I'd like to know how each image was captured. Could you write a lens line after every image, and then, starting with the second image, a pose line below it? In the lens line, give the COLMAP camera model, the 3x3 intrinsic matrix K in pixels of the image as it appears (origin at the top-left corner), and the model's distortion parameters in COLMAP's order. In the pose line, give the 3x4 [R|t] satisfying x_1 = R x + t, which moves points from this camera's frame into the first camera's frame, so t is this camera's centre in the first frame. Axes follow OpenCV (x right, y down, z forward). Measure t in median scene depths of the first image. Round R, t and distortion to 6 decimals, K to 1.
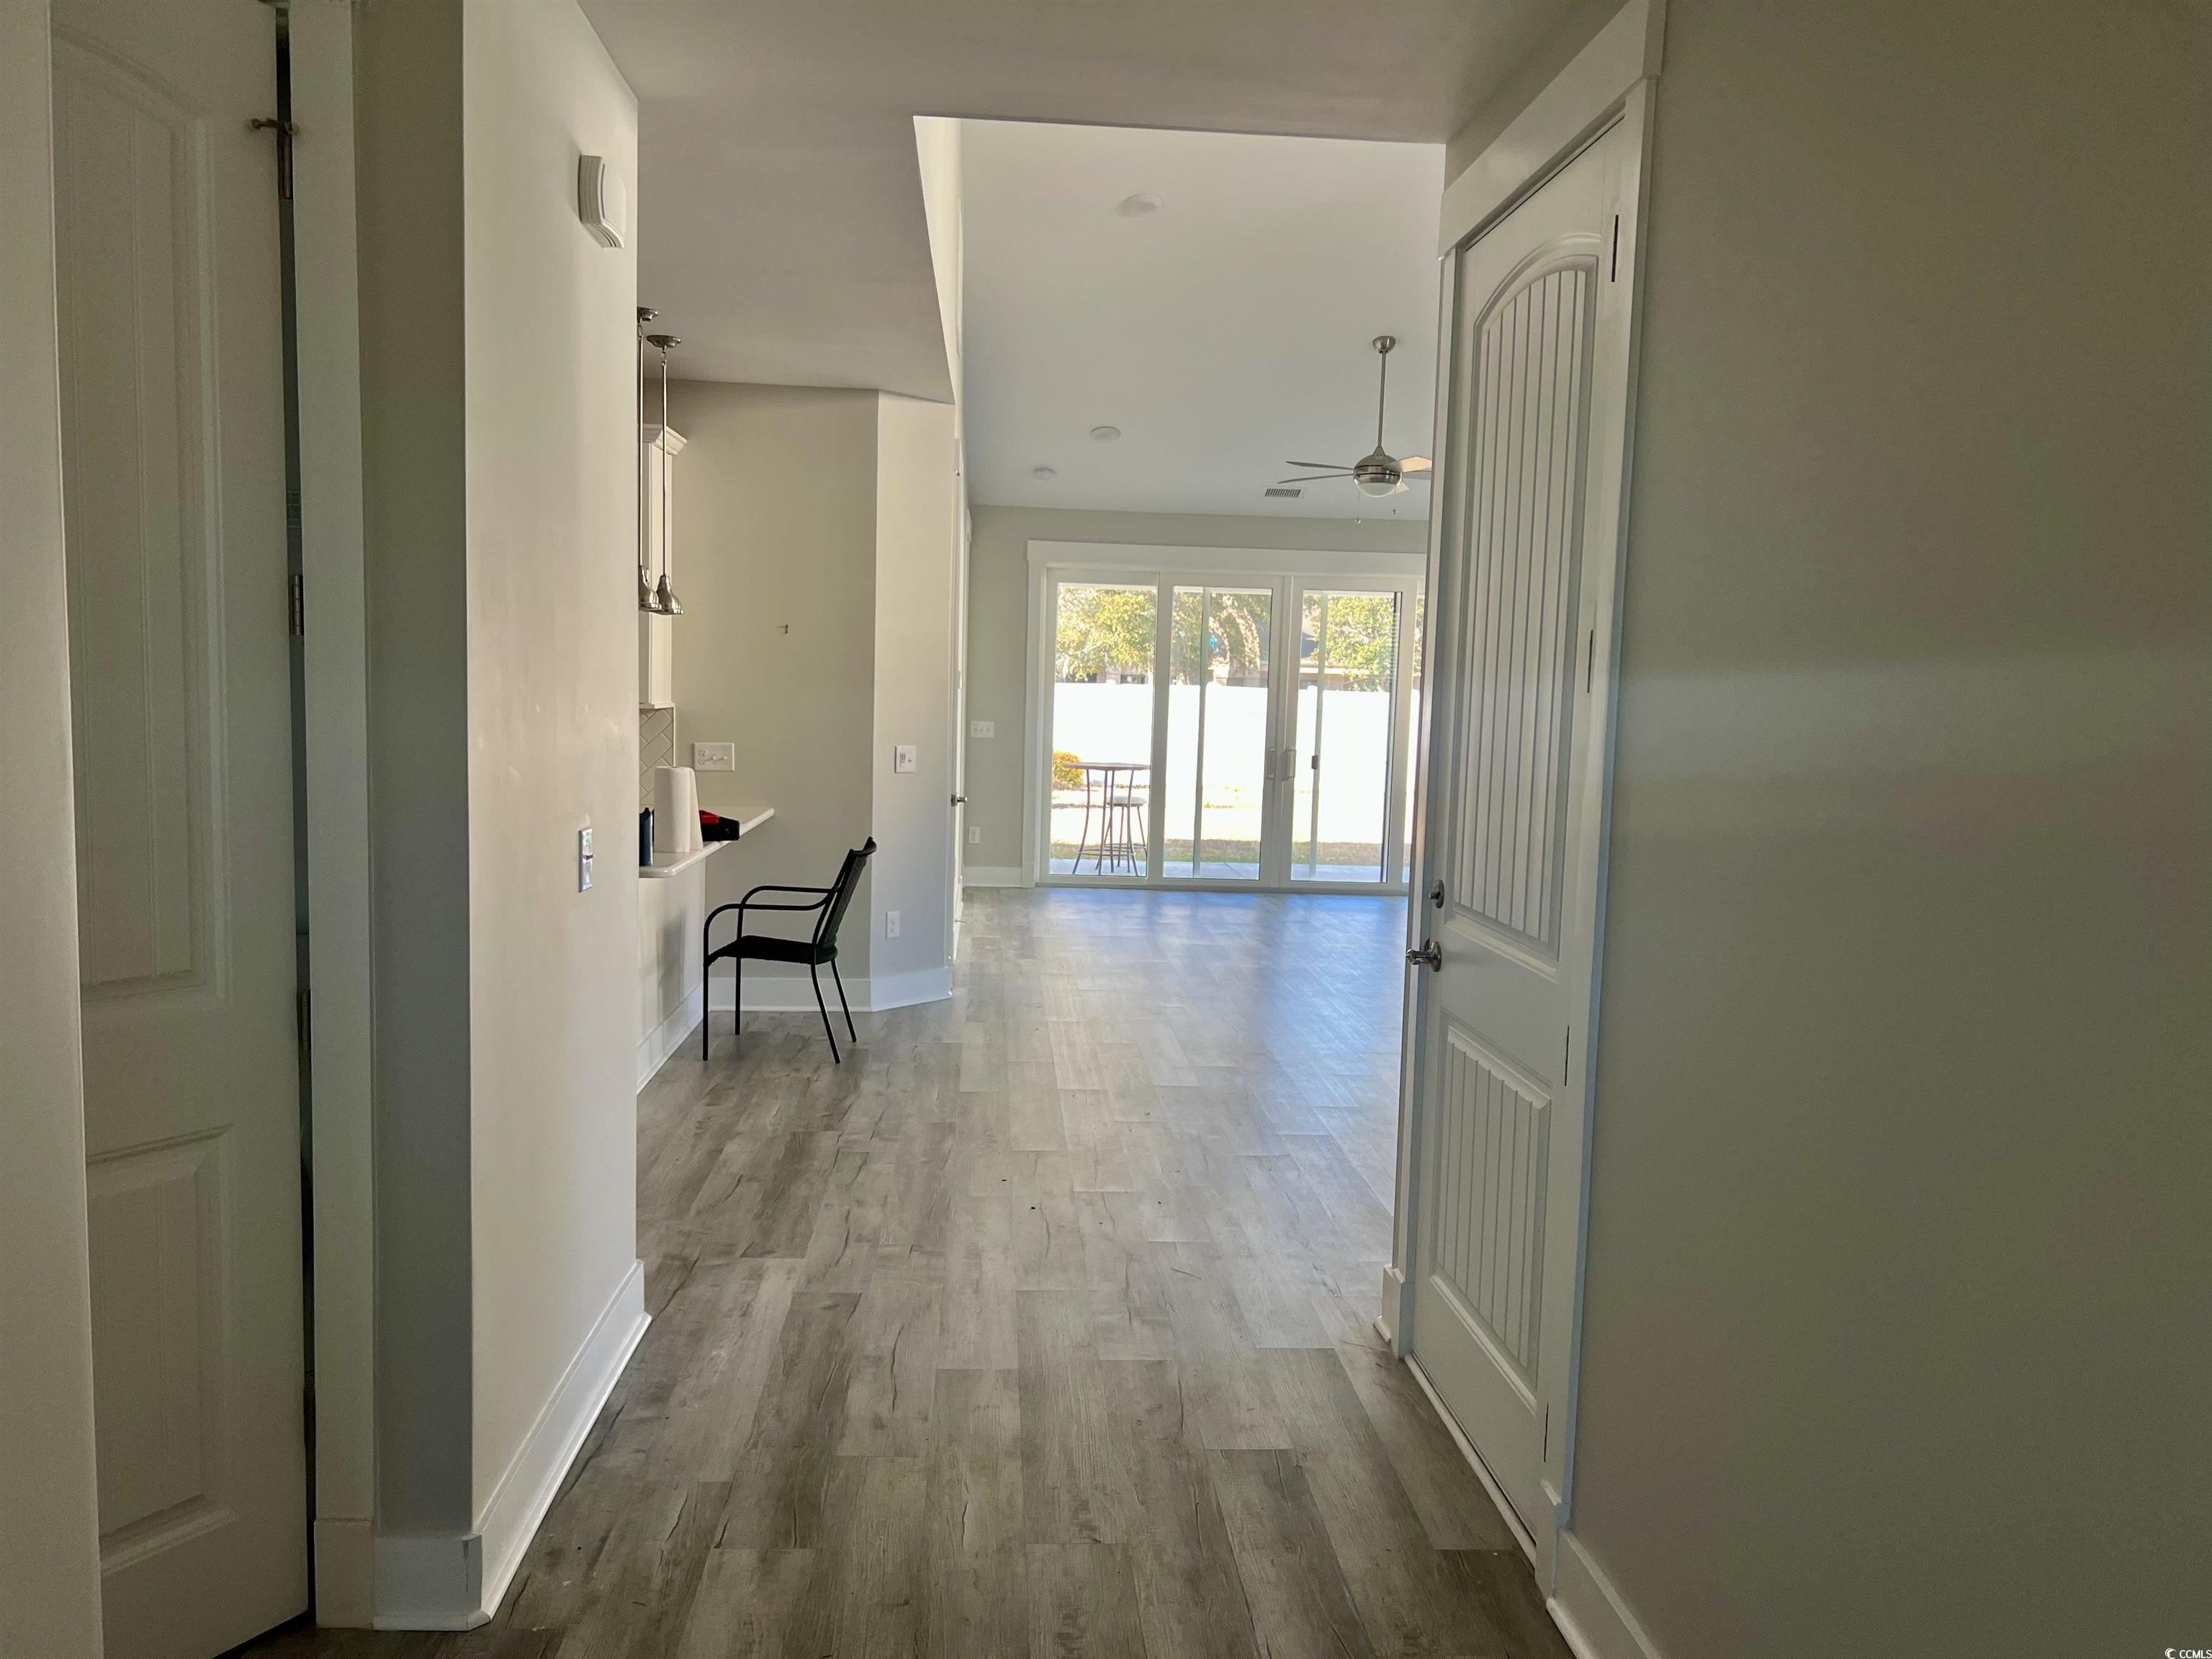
lens RADIAL K [[1664.6, 0, 1095.1], [0, 1664.6, 825.9], [0, 0, 1]] dist [0.057664, -0.059423]
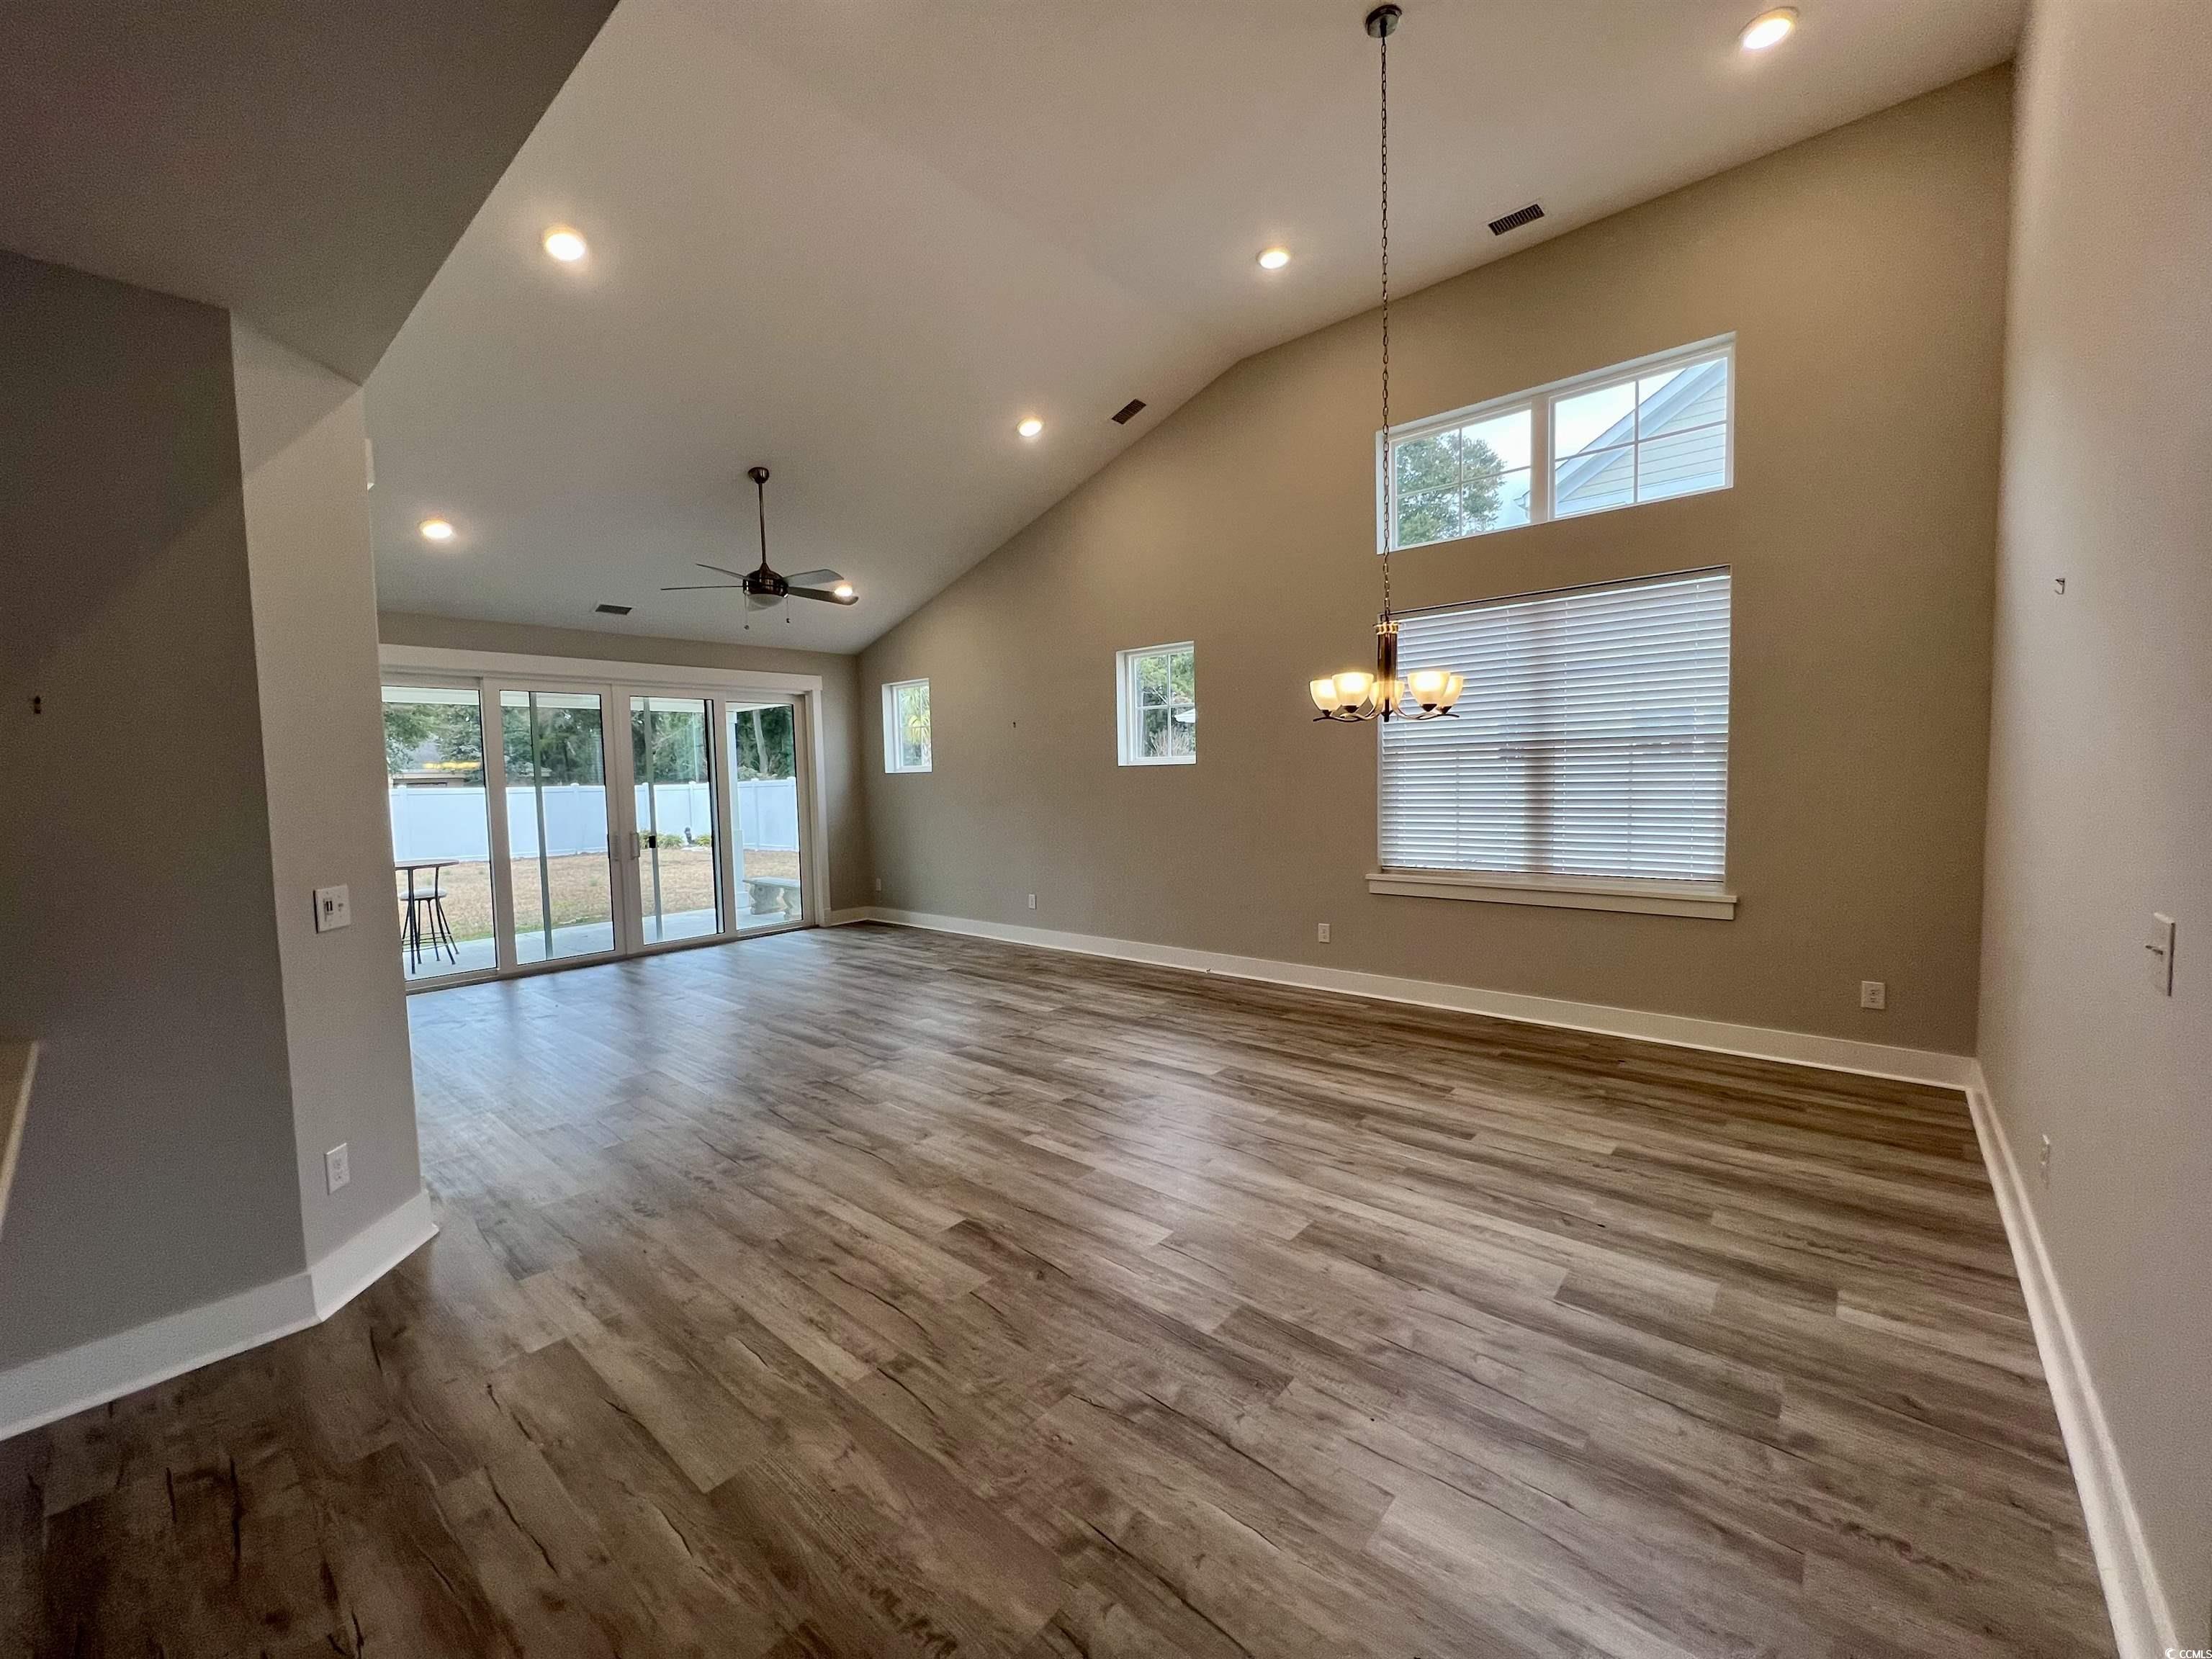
lens RADIAL K [[890.2, 0, 1106.0], [0, 890.2, 829.5], [0, 0, 1]] dist [0.000607, 0.000060]
pose [[0.717865, -0.091768, 0.690107, -0.100012], [0.104032, 0.994284, 0.024000, -0.035304], [-0.688365, 0.054565, 0.723309, 0.405130]]
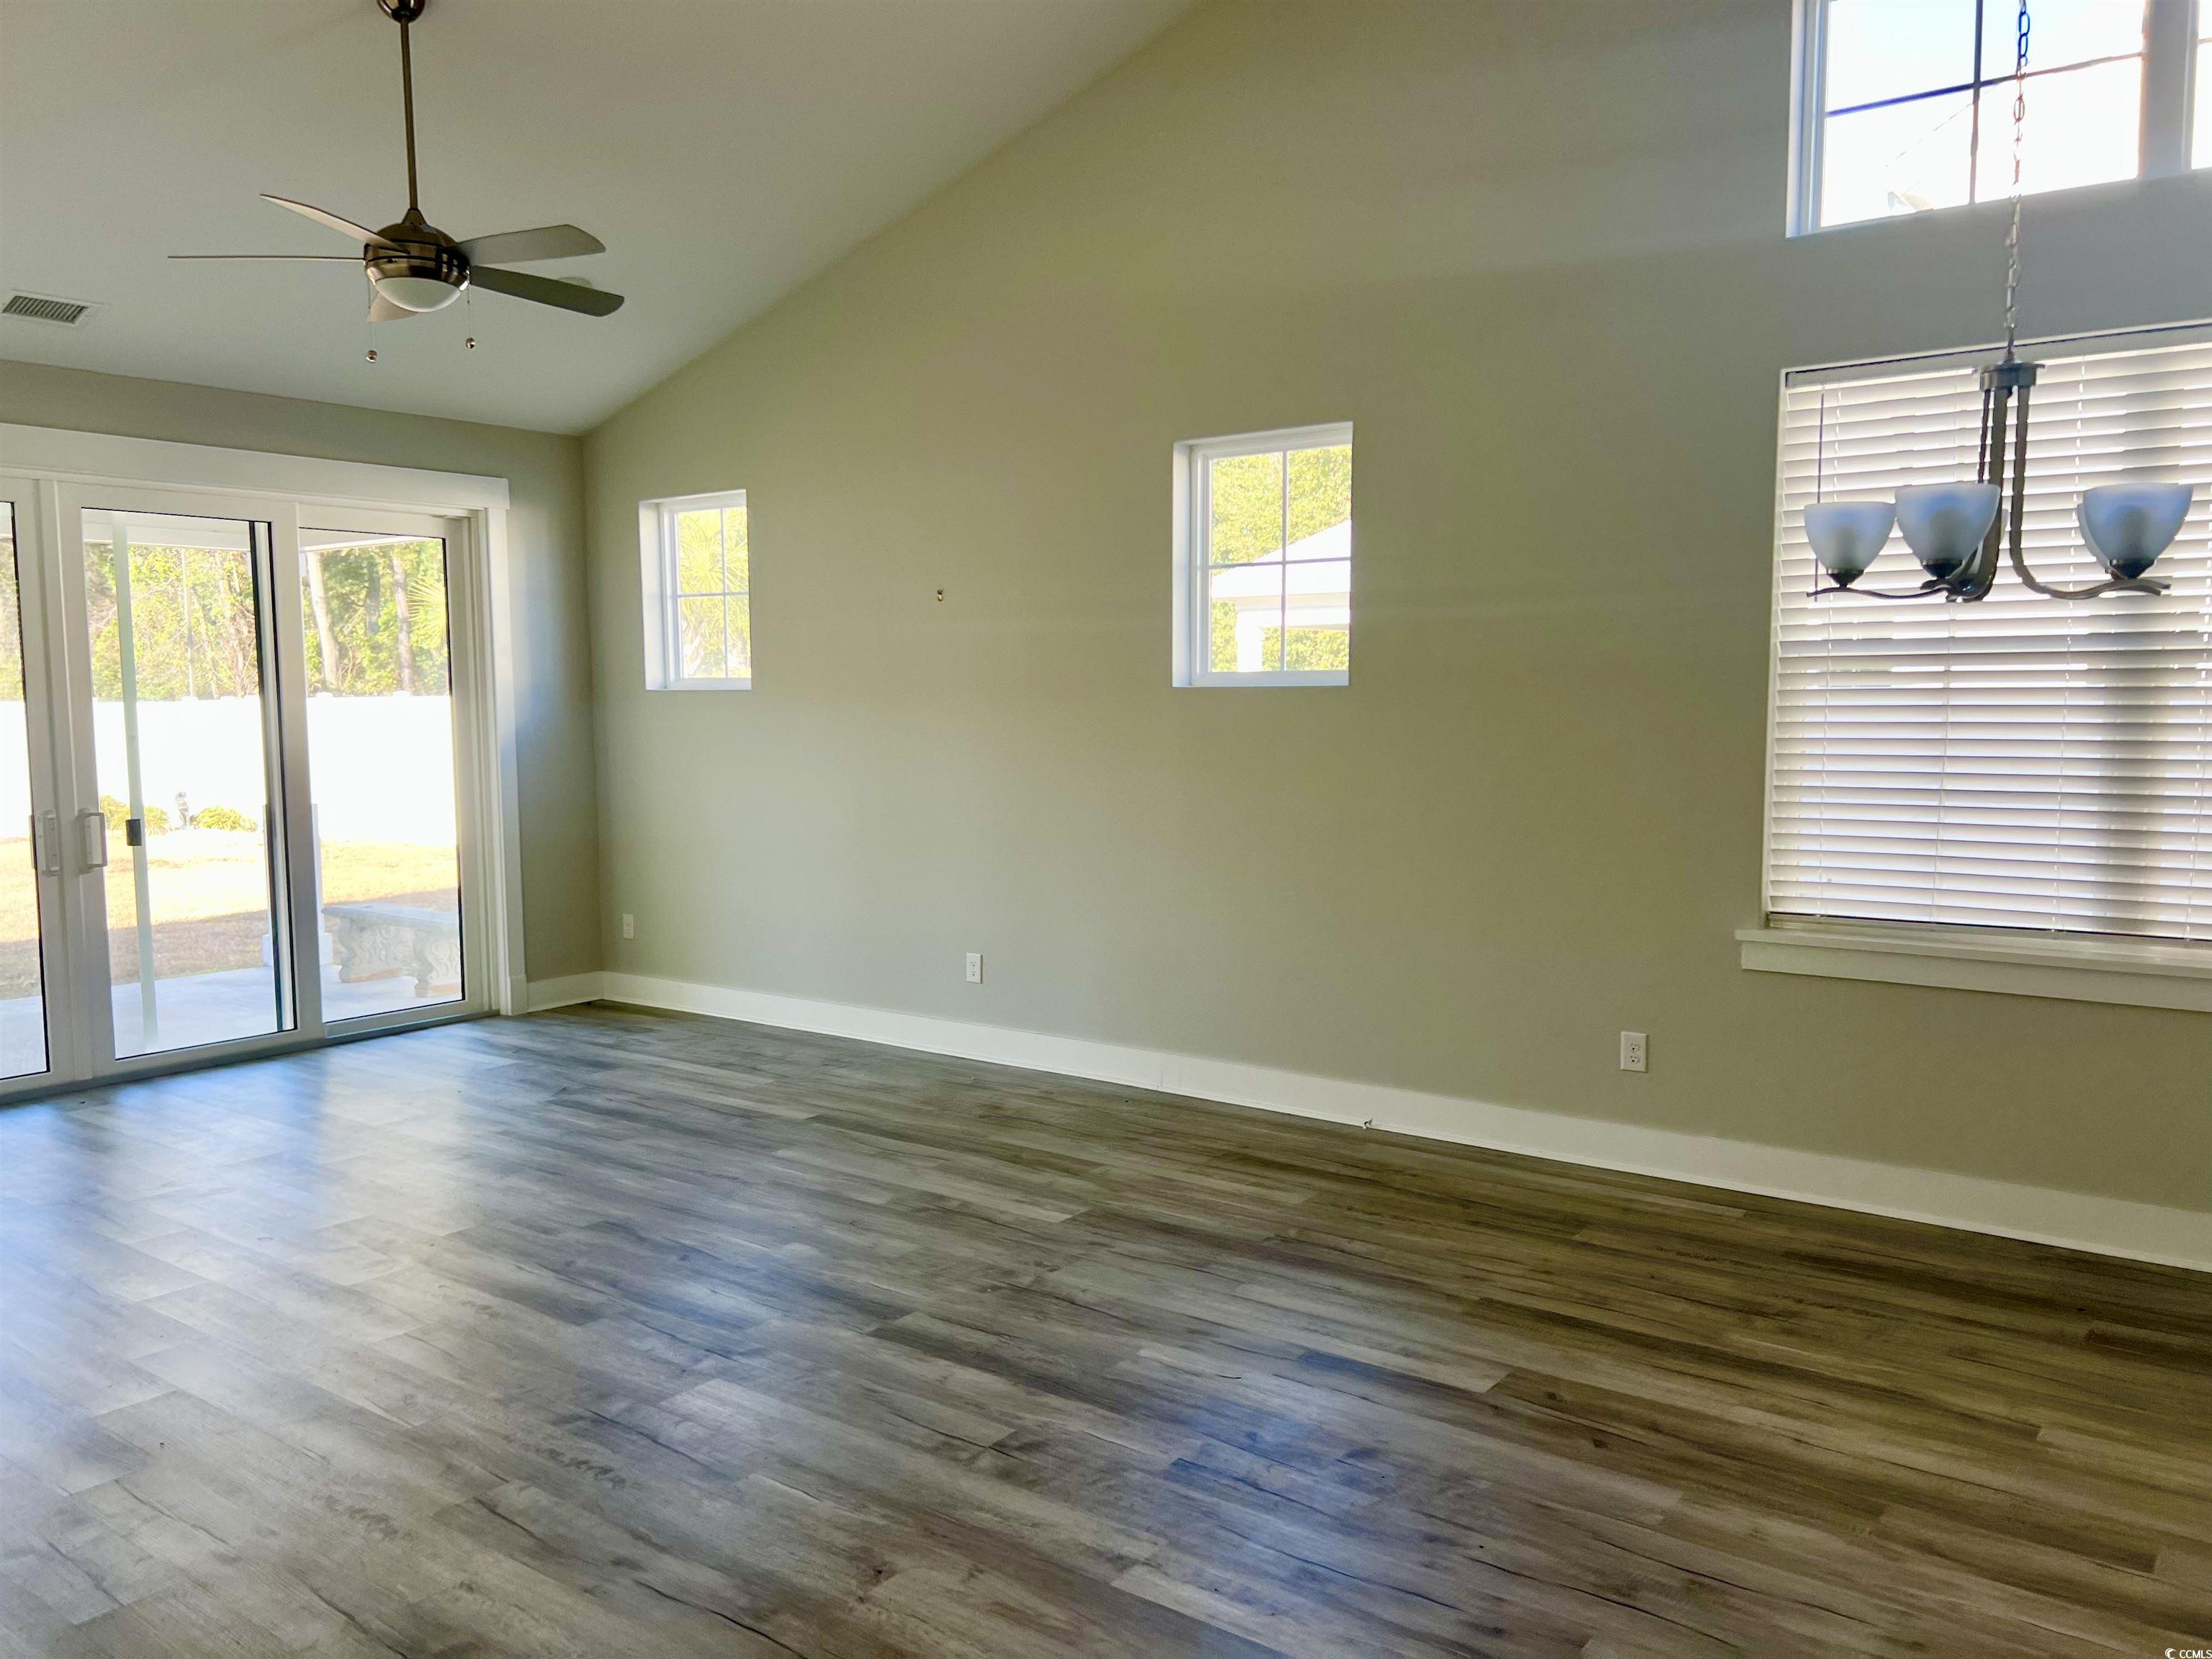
lens RADIAL K [[1667.0, 0, 1073.3], [0, 1667.0, 834.2], [0, 0, 1]] dist [0.056771, -0.059726]
pose [[0.674920, -0.099087, 0.731208, -0.086086], [0.089033, 0.994639, 0.052605, -0.048055], [-0.732500, 0.029597, 0.680123, 0.514056]]
